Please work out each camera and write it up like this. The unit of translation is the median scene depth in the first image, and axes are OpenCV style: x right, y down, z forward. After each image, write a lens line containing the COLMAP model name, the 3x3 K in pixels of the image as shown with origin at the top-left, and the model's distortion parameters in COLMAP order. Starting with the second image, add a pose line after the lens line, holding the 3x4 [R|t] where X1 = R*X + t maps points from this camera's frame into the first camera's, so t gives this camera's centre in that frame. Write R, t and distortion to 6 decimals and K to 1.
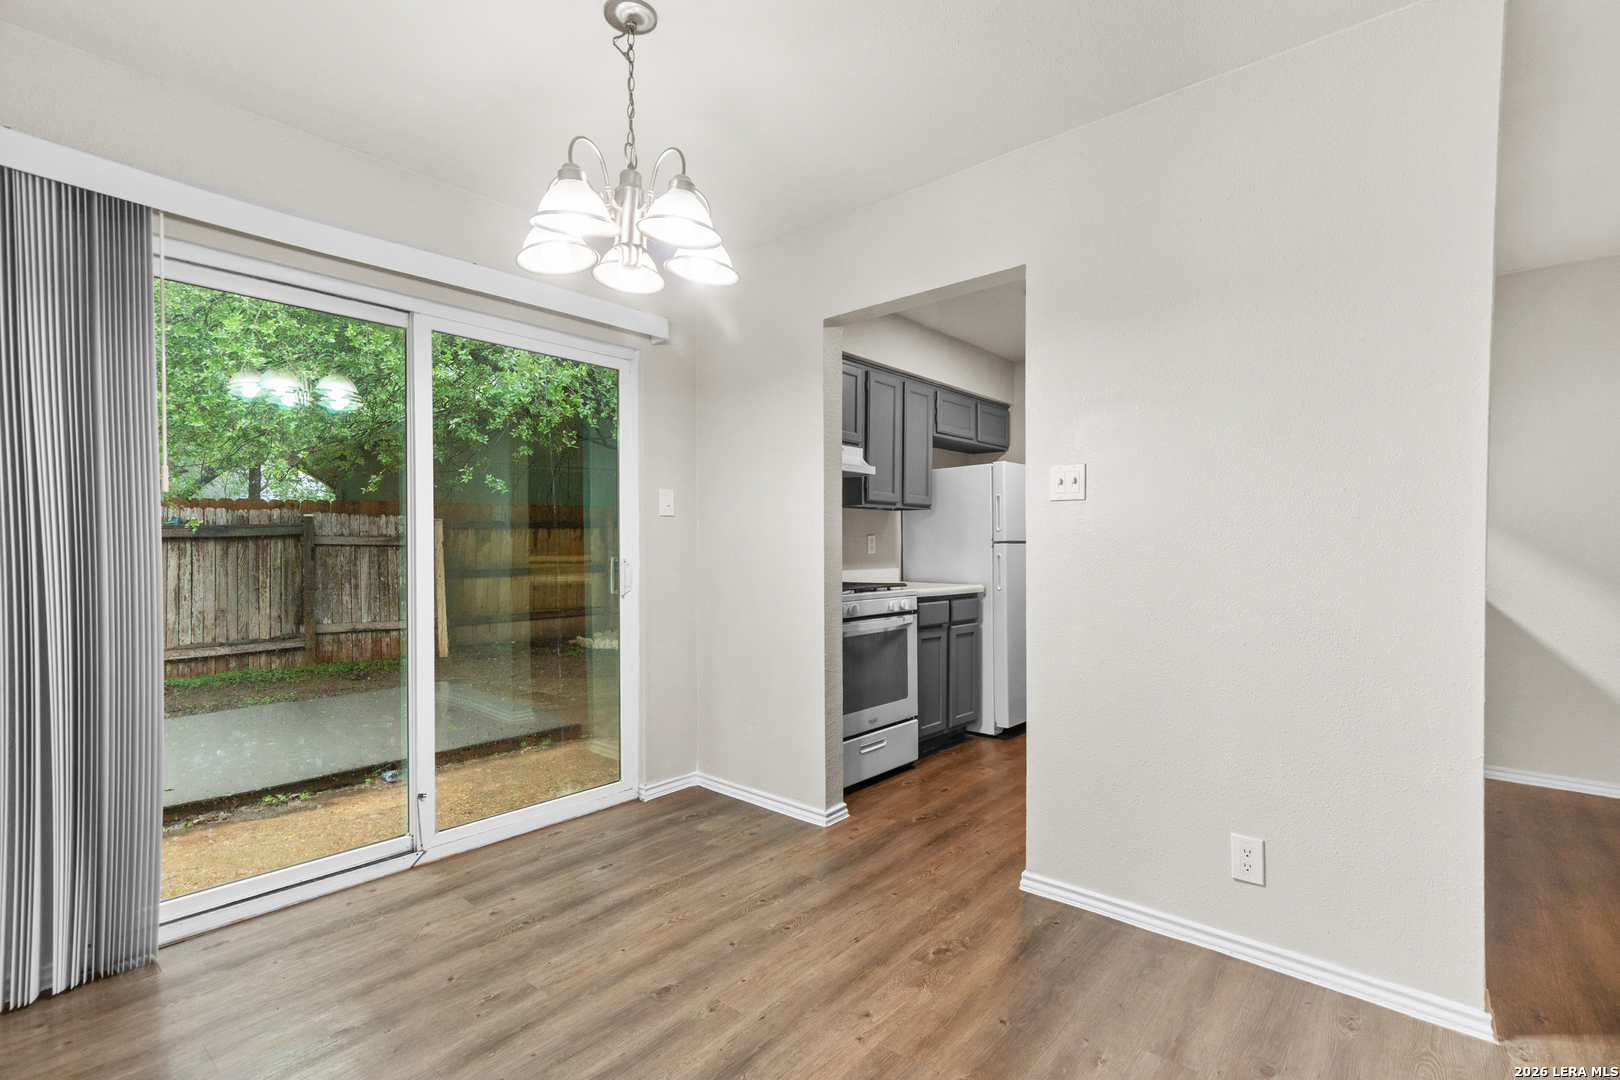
lens RADIAL K [[741.5, 0, 866.0], [0, 741.5, 551.2], [0, 0, 1]] dist [0.003067, -0.000269]
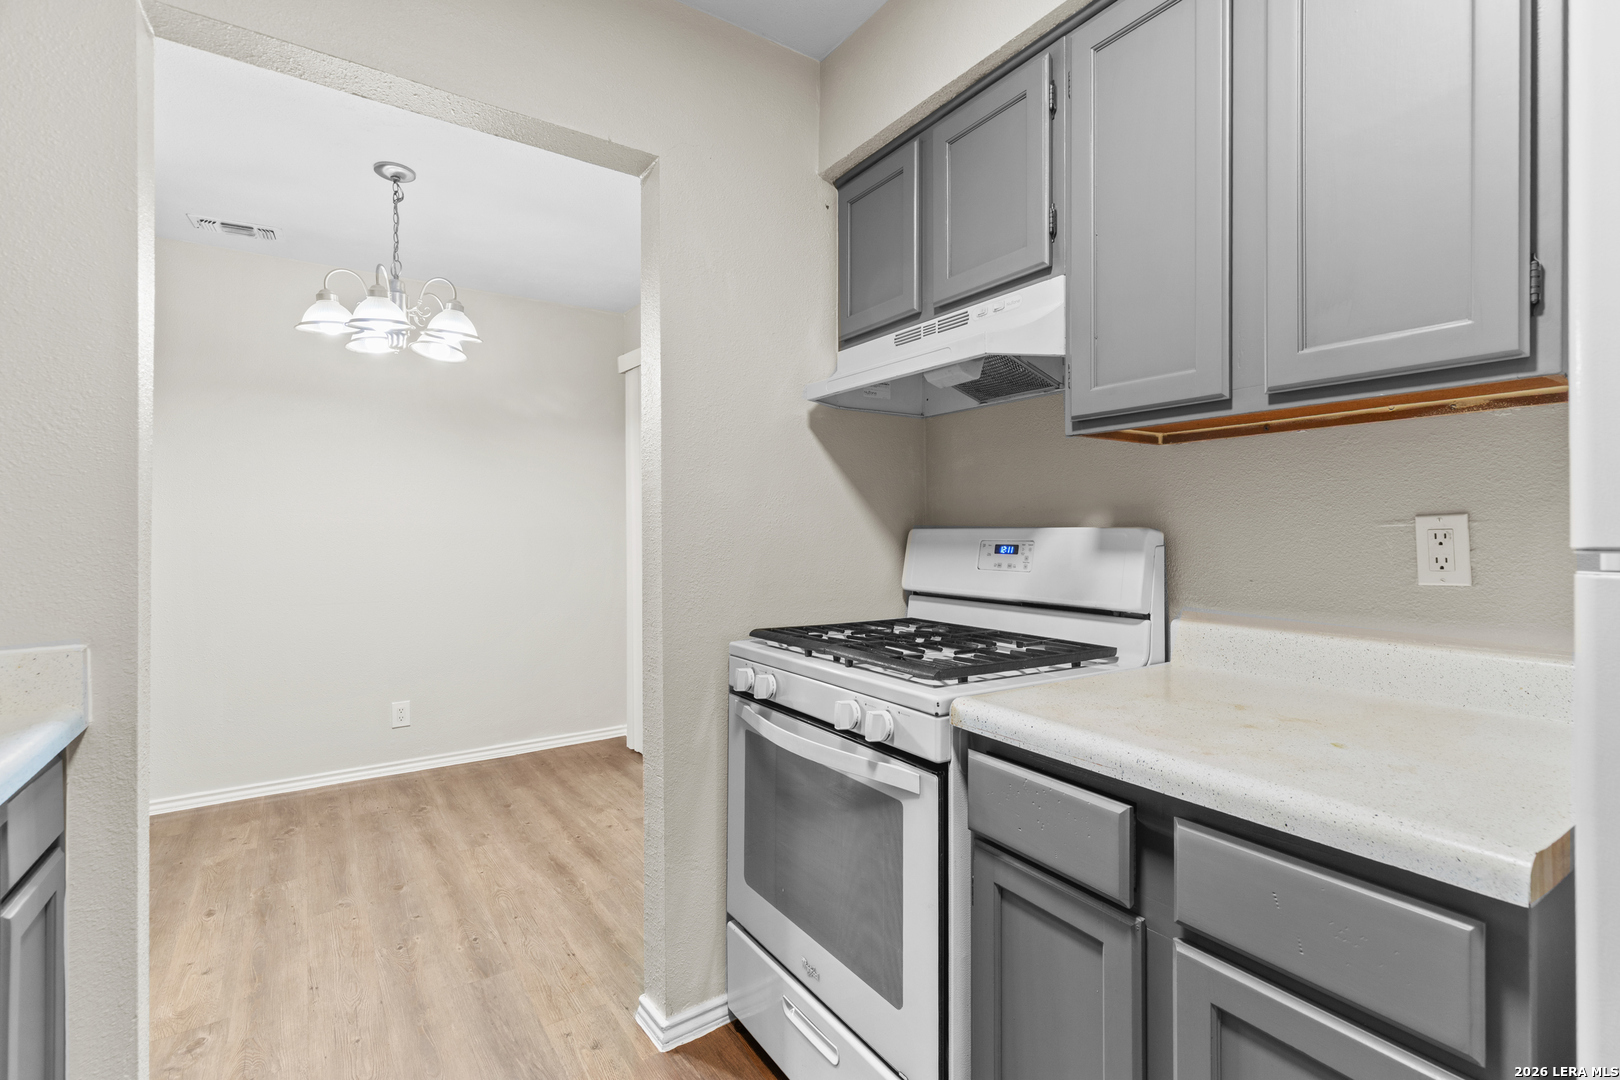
lens RADIAL K [[741.5, 0, 841.0], [0, 741.5, 529.8], [0, 0, 1]] dist [0.003067, -0.000269]
pose [[-0.283489, -0.003417, -0.958969, 0.314323], [-0.003655, 0.999990, -0.002482, -0.014769], [0.958968, 0.002802, -0.283499, 0.872906]]
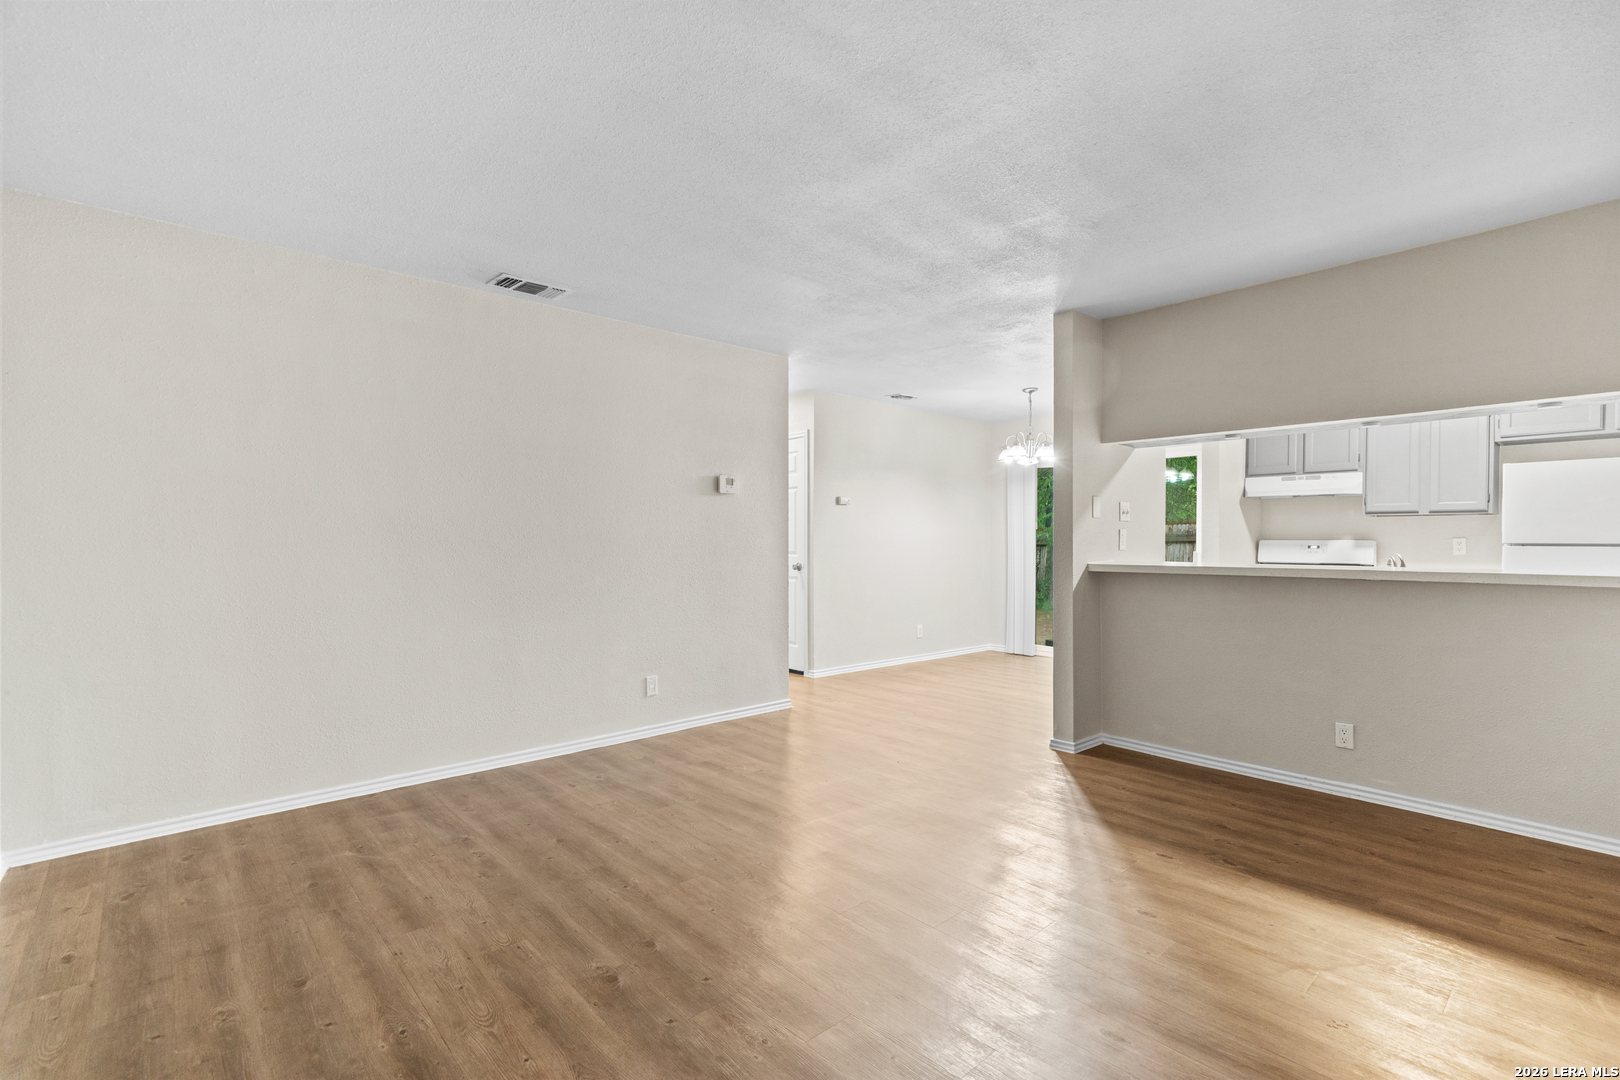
lens RADIAL K [[741.5, 0, 804.5], [0, 741.5, 542.0], [0, 0, 1]] dist [0.003067, -0.000269]
pose [[-0.187548, 0.001833, -0.982254, 1.246049], [-0.013084, 0.999905, 0.004365, -0.008297], [0.982168, 0.013671, -0.187507, 0.251052]]
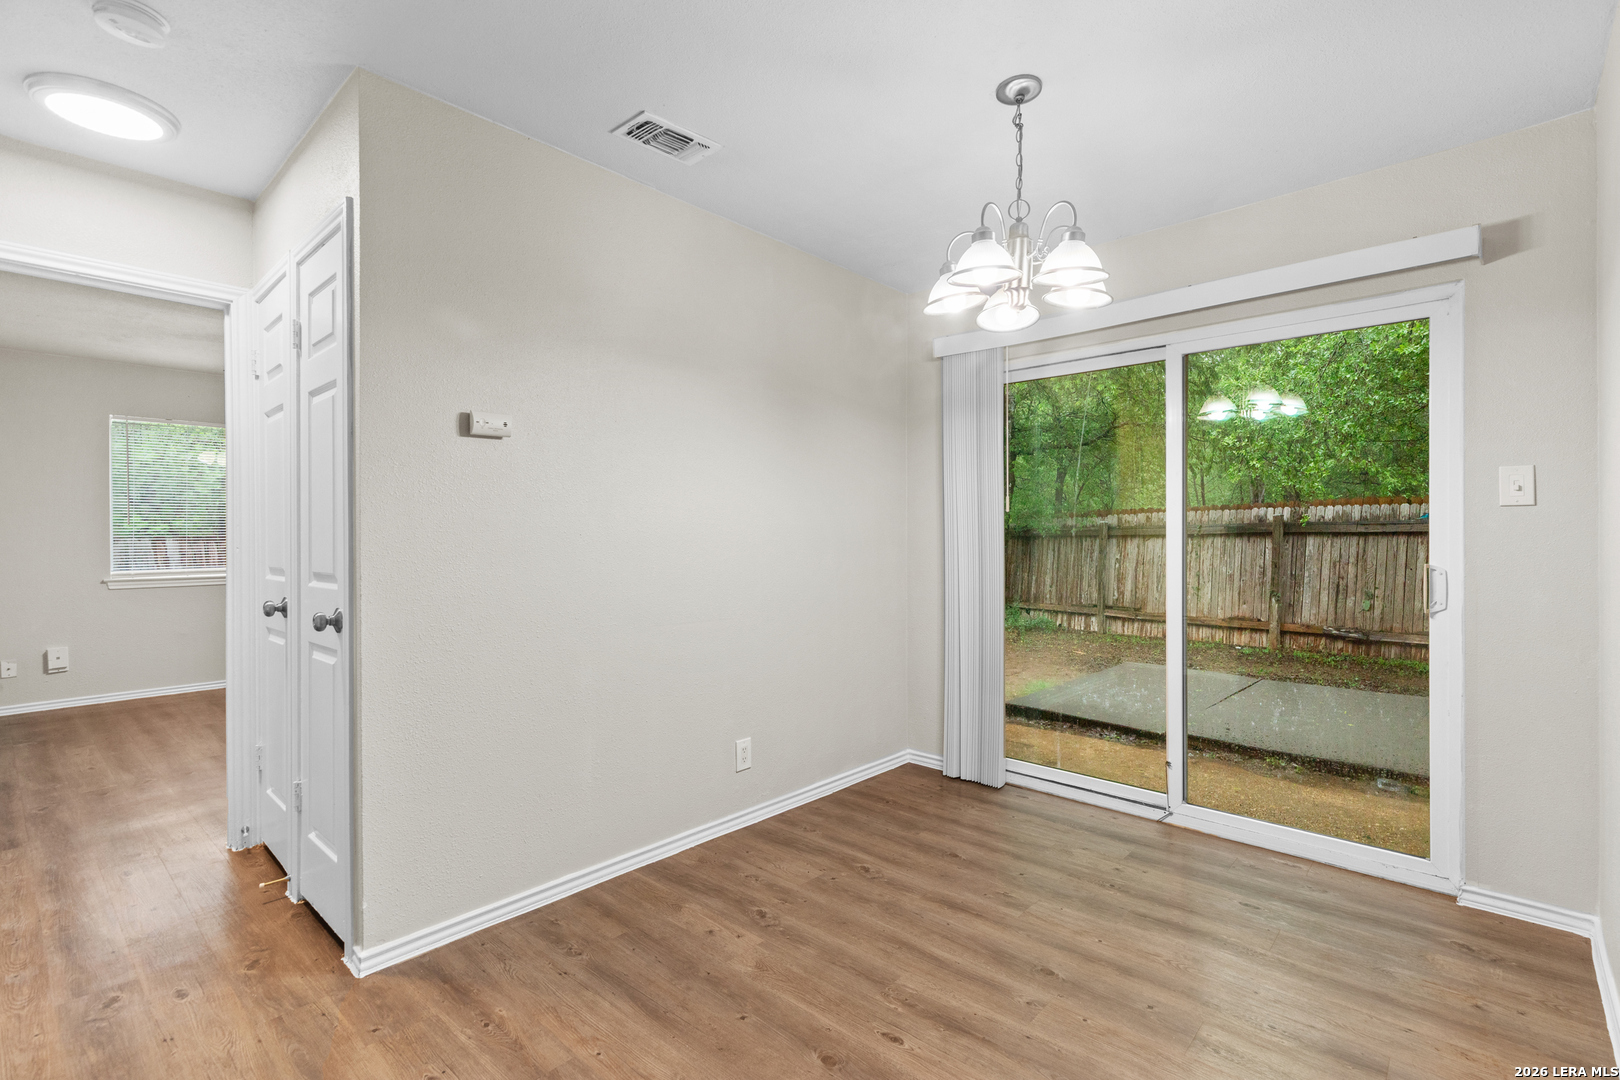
lens RADIAL K [[741.5, 0, 820.4], [0, 741.5, 533.4], [0, 0, 1]] dist [0.003067, -0.000269]
pose [[-0.067729, -0.001653, -0.997702, 0.333325], [-0.008032, 0.999967, -0.001111, -0.012150], [0.997671, 0.007938, -0.067740, 0.307198]]
